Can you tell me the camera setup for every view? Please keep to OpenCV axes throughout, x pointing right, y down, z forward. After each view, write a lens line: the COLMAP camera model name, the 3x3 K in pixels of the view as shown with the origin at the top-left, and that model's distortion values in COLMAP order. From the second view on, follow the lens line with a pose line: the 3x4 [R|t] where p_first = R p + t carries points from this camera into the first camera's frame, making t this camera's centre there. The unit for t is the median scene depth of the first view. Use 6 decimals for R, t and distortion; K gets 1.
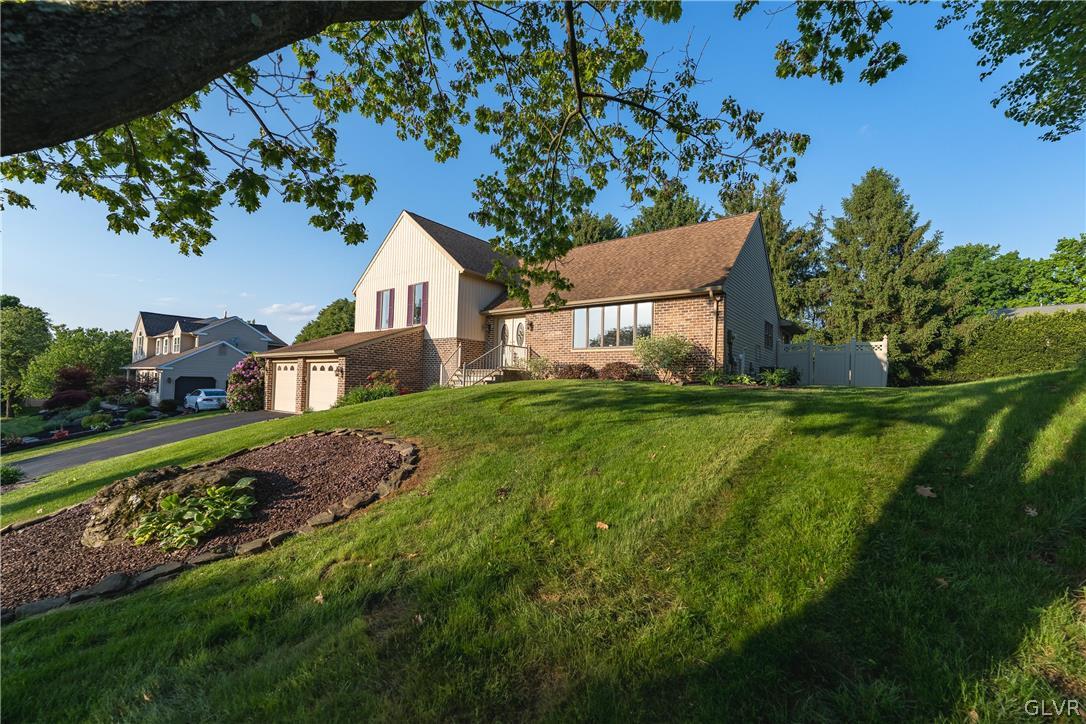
lens RADIAL K [[450.0, 0, 543.7], [0, 450.0, 362.6], [0, 0, 1]] dist [0.002953, -0.001024]
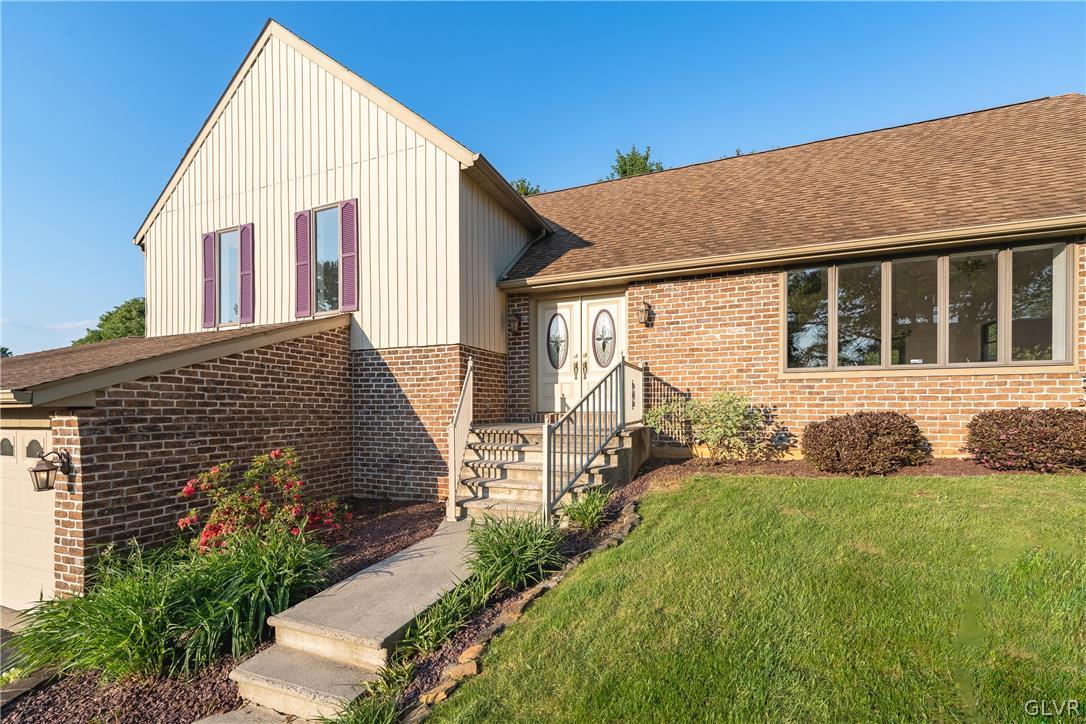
lens RADIAL K [[450.0, 0, 533.4], [0, 450.0, 395.4], [0, 0, 1]] dist [0.002953, -0.001024]
pose [[0.962339, -0.029634, 0.270232, -0.223341], [0.020656, 0.999138, 0.036006, -0.024056], [-0.271067, -0.029068, 0.962122, 0.590225]]
